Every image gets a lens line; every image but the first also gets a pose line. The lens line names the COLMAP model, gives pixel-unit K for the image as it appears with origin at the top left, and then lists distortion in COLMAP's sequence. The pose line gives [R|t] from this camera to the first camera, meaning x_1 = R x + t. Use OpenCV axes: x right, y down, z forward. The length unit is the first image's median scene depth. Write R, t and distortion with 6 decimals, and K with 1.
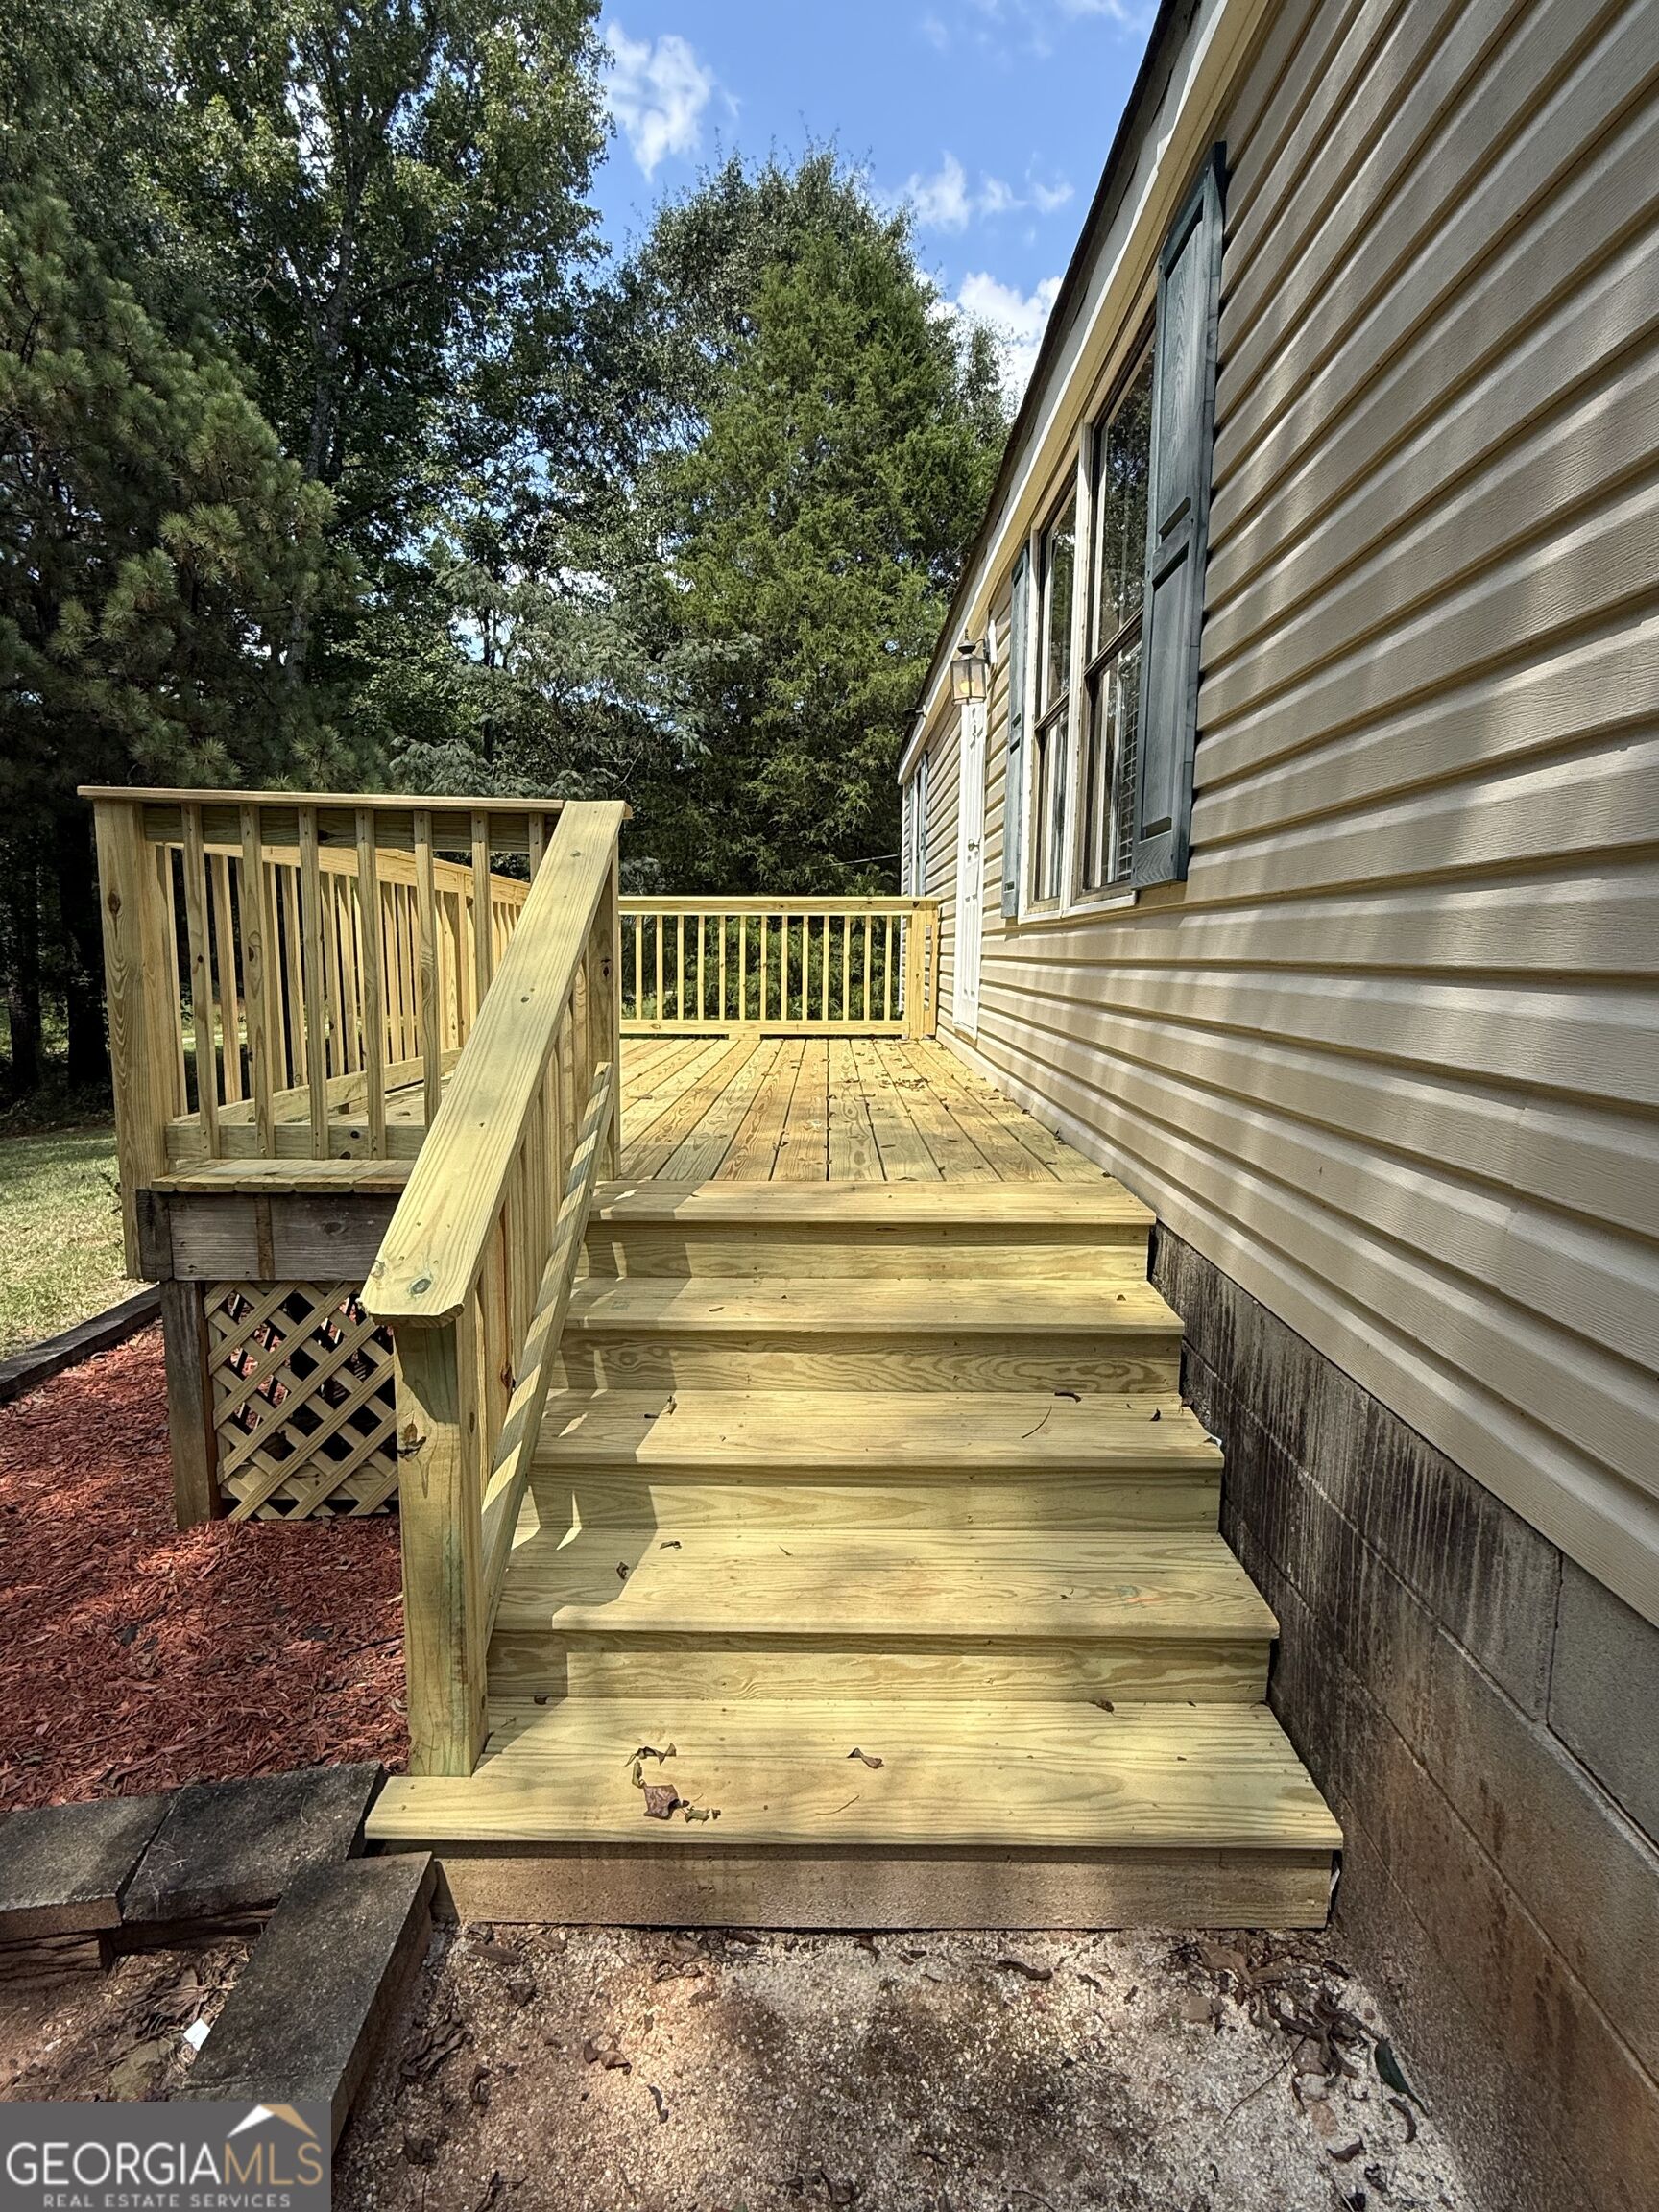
lens RADIAL K [[1134.8, 0, 829.5], [0, 1134.8, 1106.0], [0, 0, 1]] dist [-0.000269, -0.001809]
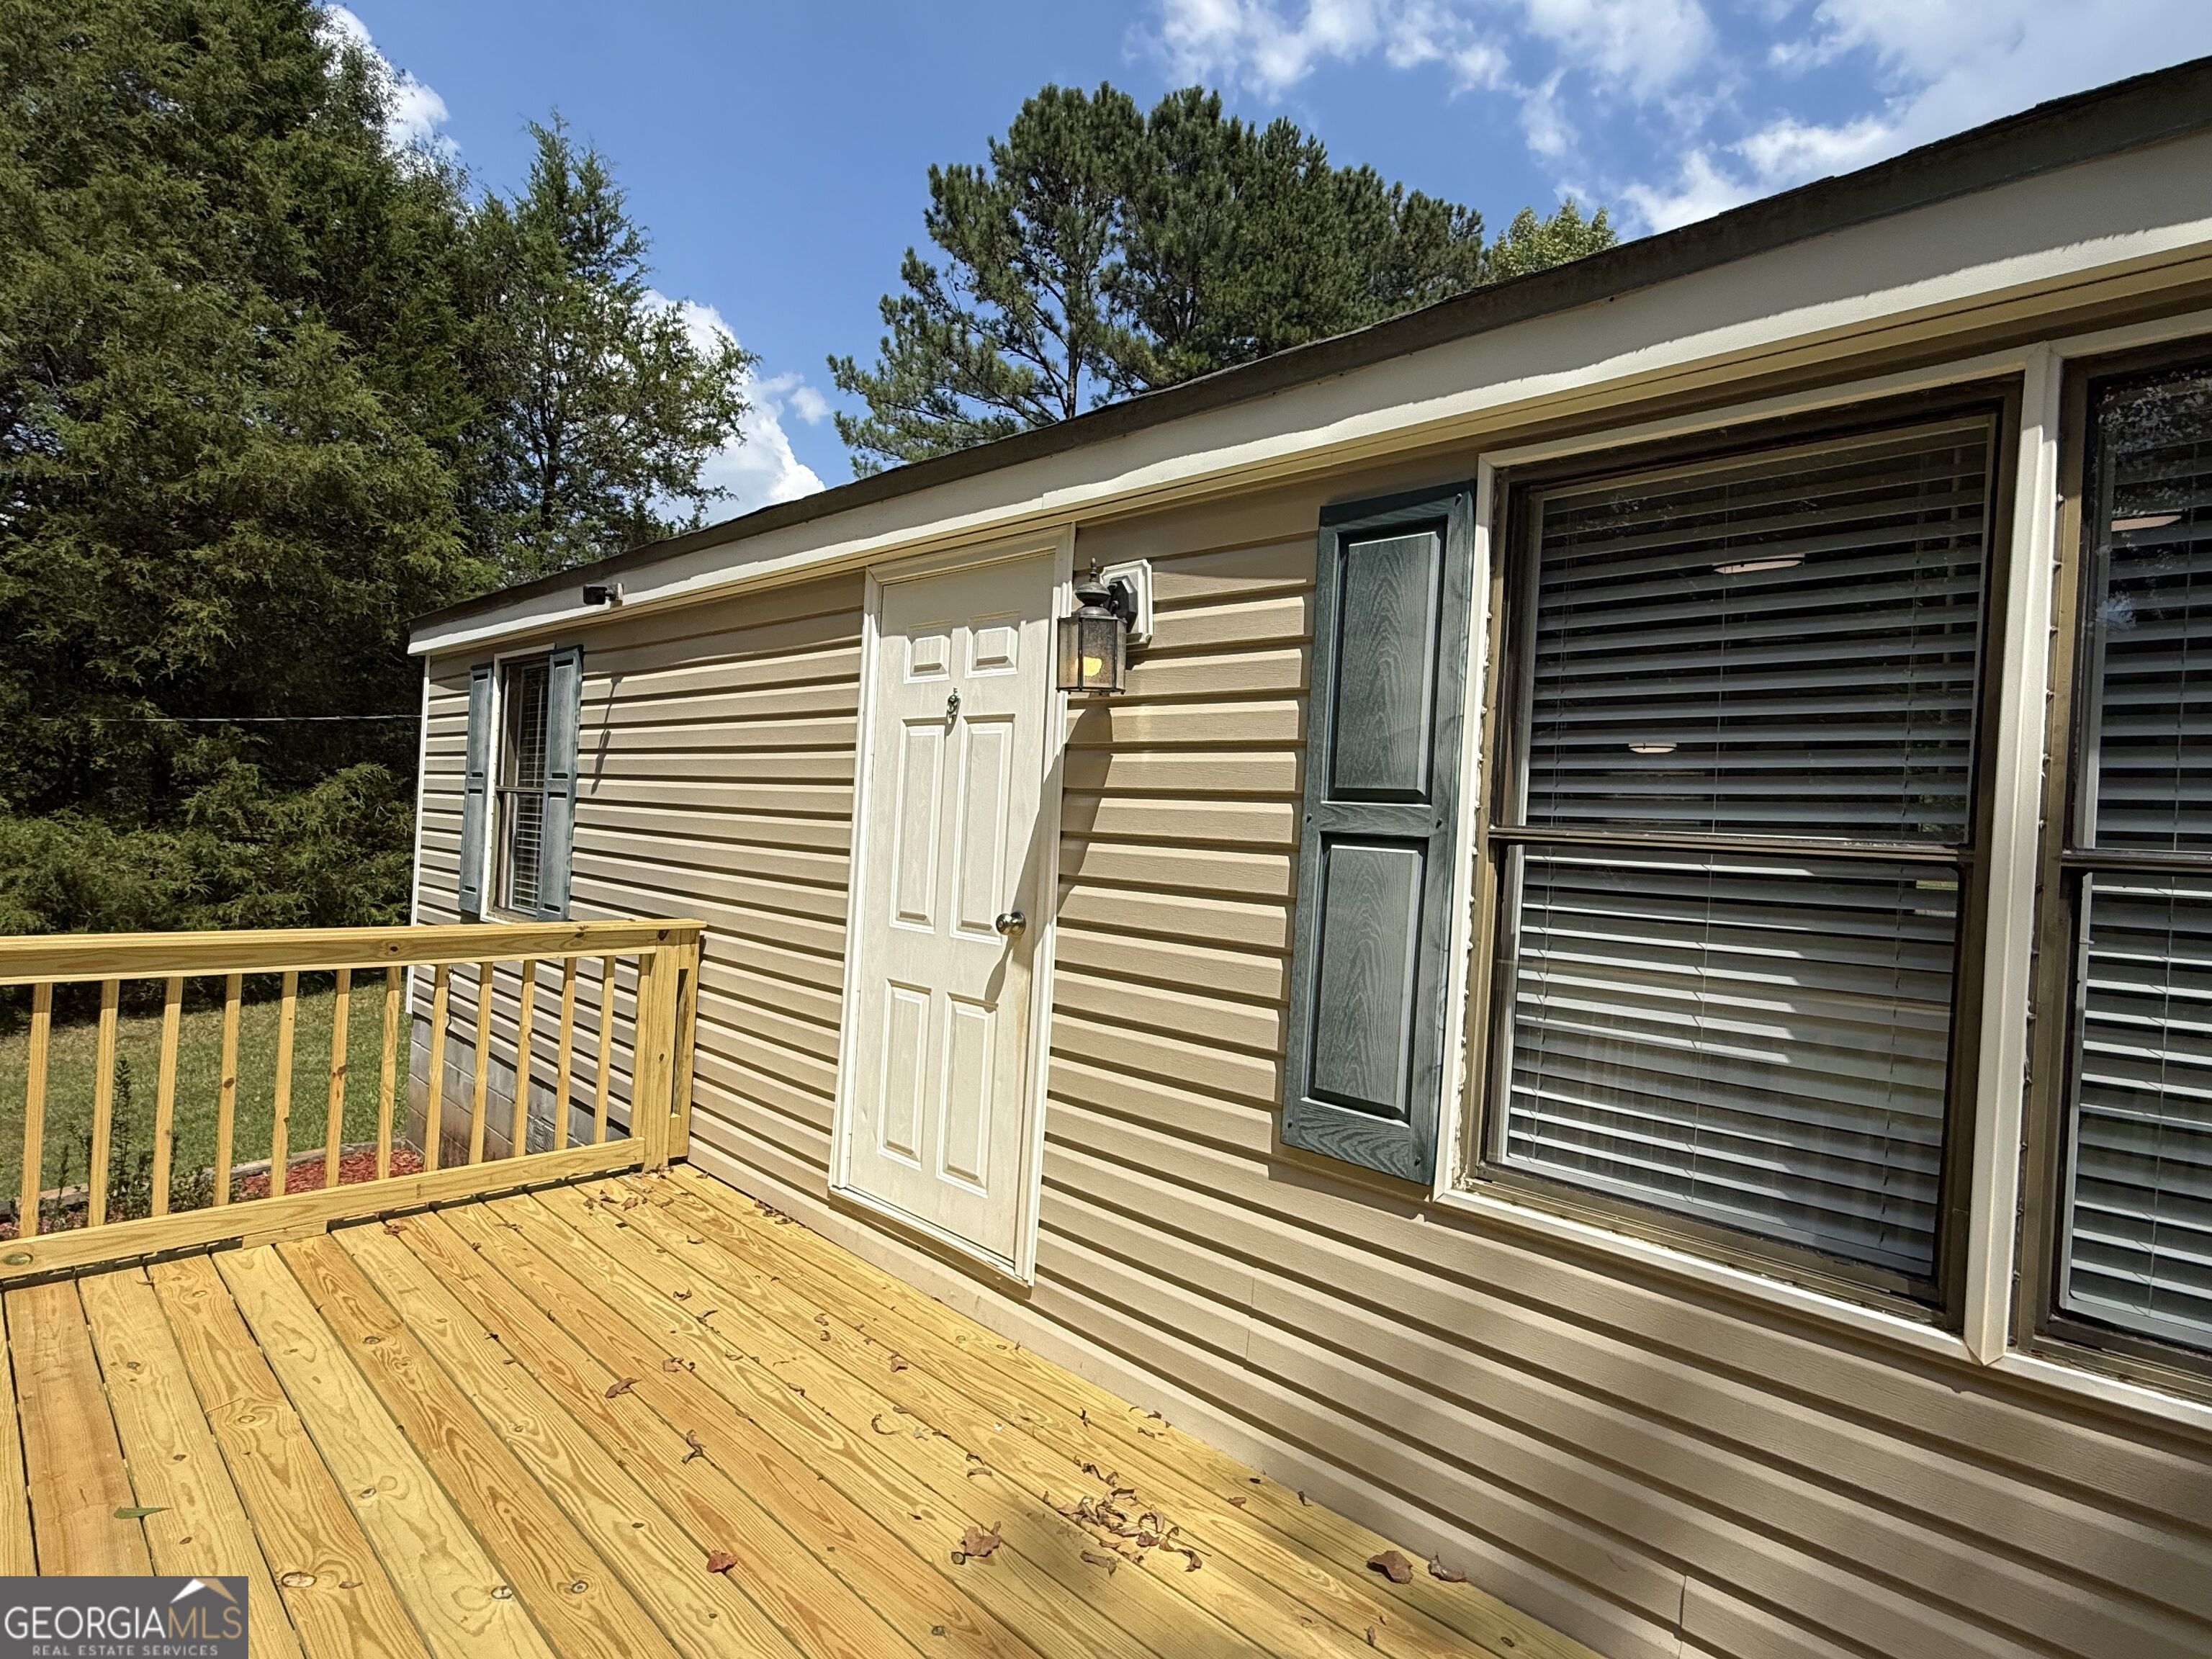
lens RADIAL K [[1134.8, 0, 1106.0], [0, 1134.8, 829.5], [0, 0, 1]] dist [-0.000269, -0.001809]
pose [[0.693453, 0.036839, 0.719560, -0.080566], [0.039497, 0.995247, -0.089017, -0.074949], [-0.719419, 0.090149, 0.688702, 0.191222]]
